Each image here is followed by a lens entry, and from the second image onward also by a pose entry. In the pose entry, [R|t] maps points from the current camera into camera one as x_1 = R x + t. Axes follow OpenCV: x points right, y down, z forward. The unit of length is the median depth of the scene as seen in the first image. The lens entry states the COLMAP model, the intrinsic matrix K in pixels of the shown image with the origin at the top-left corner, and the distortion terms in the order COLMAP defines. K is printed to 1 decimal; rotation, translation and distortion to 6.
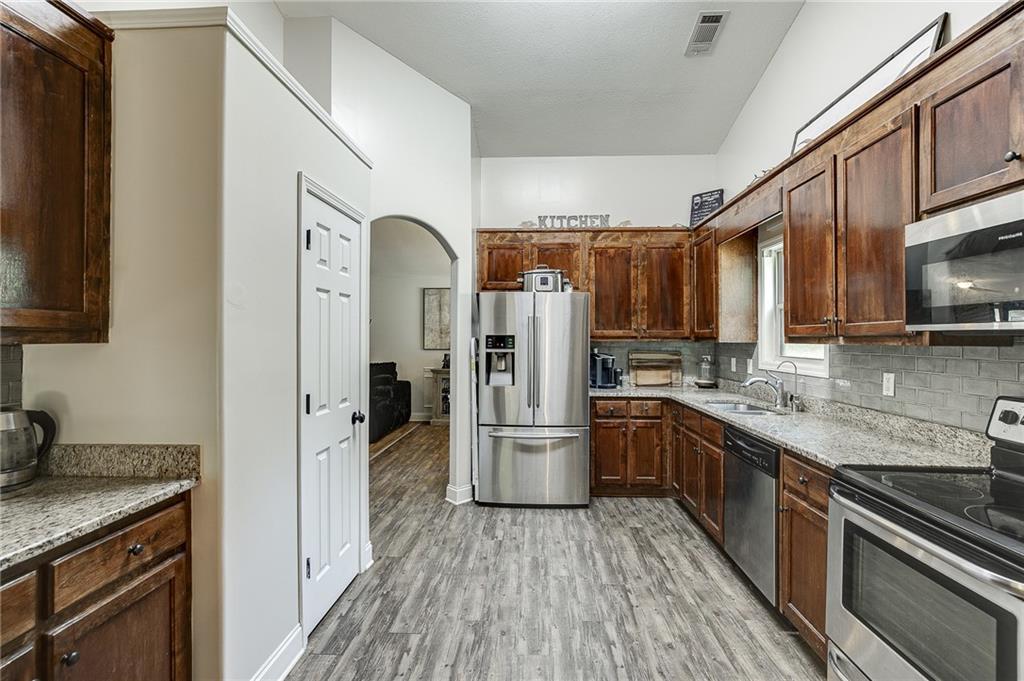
lens RADIAL K [[462.3, 0, 516.4], [0, 462.3, 335.9], [0, 0, 1]] dist [-0.019220, 0.009003]
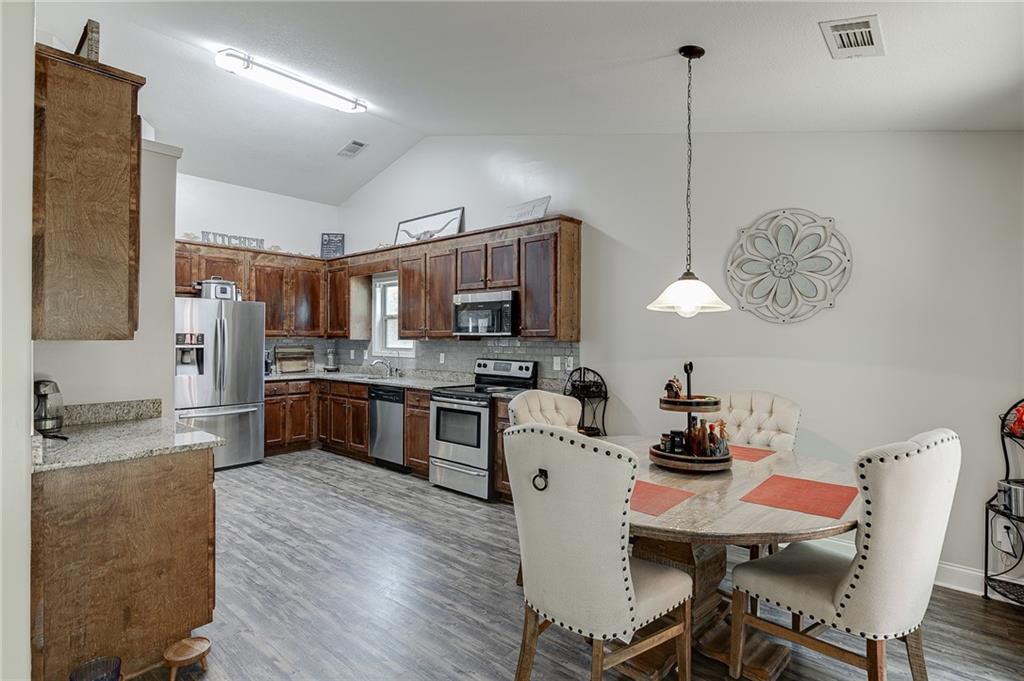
lens RADIAL K [[513.0, 0, 516.4], [0, 513.0, 337.4], [0, 0, 1]] dist [-0.006965, -0.001671]
pose [[0.620390, 0.003745, 0.784284, -0.671889], [-0.009707, 0.999949, 0.002903, -0.004448], [-0.784233, -0.009414, 0.620395, -0.605840]]
